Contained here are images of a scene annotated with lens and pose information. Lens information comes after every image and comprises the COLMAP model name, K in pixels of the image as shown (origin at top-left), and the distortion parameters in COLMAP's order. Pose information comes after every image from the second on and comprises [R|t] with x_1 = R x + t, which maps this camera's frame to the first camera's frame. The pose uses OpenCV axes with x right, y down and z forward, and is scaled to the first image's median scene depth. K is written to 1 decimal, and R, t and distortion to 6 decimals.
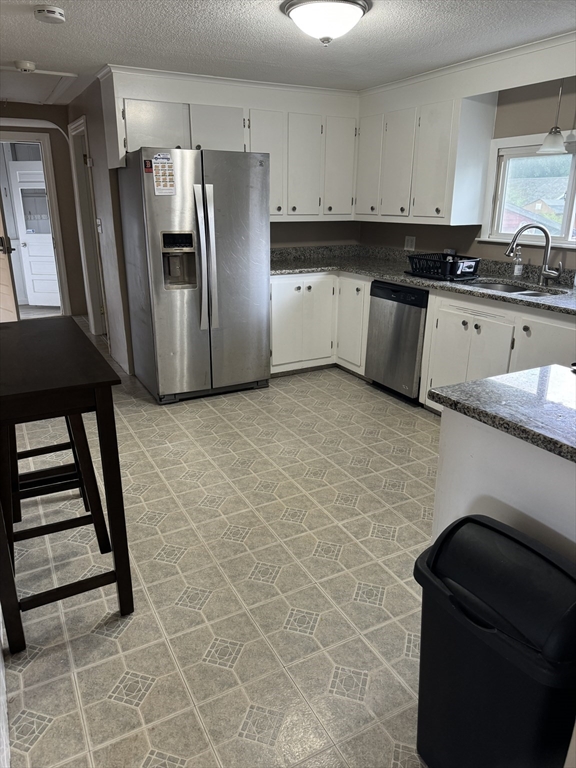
lens RADIAL K [[543.4, 0, 288.0], [0, 543.4, 384.0], [0, 0, 1]] dist [0.044620, -0.059734]
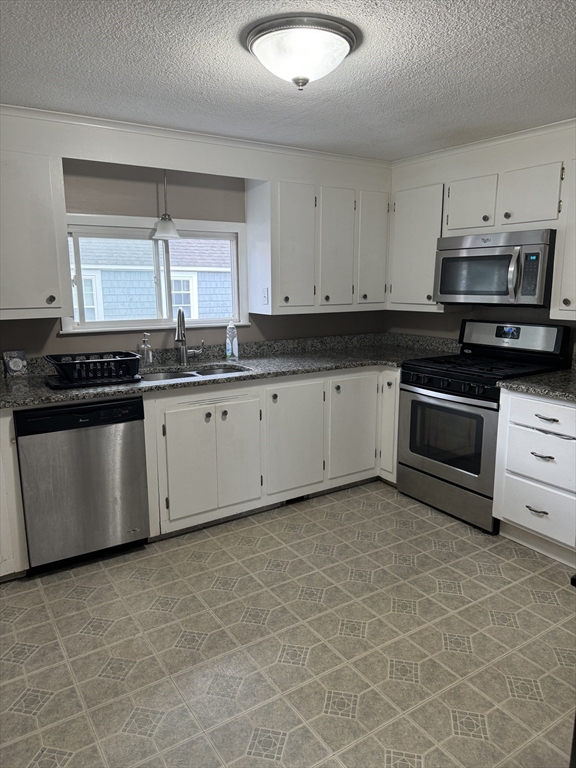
lens RADIAL K [[543.4, 0, 288.0], [0, 543.4, 384.0], [0, 0, 1]] dist [0.044620, -0.059734]
pose [[-0.091829, -0.192733, 0.976945, -0.701111], [0.316782, 0.924467, 0.212156, -0.387099], [-0.944043, 0.328961, -0.023838, 1.102017]]
